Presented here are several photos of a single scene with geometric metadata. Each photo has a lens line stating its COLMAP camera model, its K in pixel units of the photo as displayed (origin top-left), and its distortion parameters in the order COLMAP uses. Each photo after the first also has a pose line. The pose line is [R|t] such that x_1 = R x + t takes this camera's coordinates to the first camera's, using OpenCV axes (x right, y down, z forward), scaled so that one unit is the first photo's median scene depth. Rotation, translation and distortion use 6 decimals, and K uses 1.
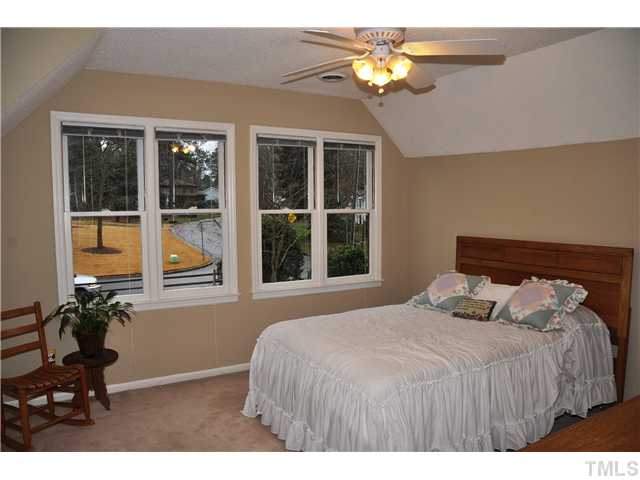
lens RADIAL K [[539.1, 0, 320.0], [0, 539.1, 240.0], [0, 0, 1]] dist [-0.083898, 0.214248]
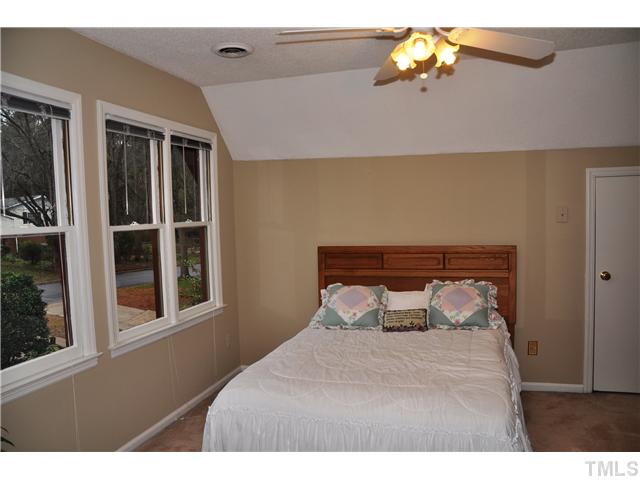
lens RADIAL K [[539.1, 0, 320.0], [0, 539.1, 240.0], [0, 0, 1]] dist [-0.083898, 0.214248]
pose [[0.738385, -0.052023, 0.672370, -0.380576], [0.073013, 0.997326, -0.003015, -0.017191], [-0.670415, 0.051318, 0.740209, 0.325451]]
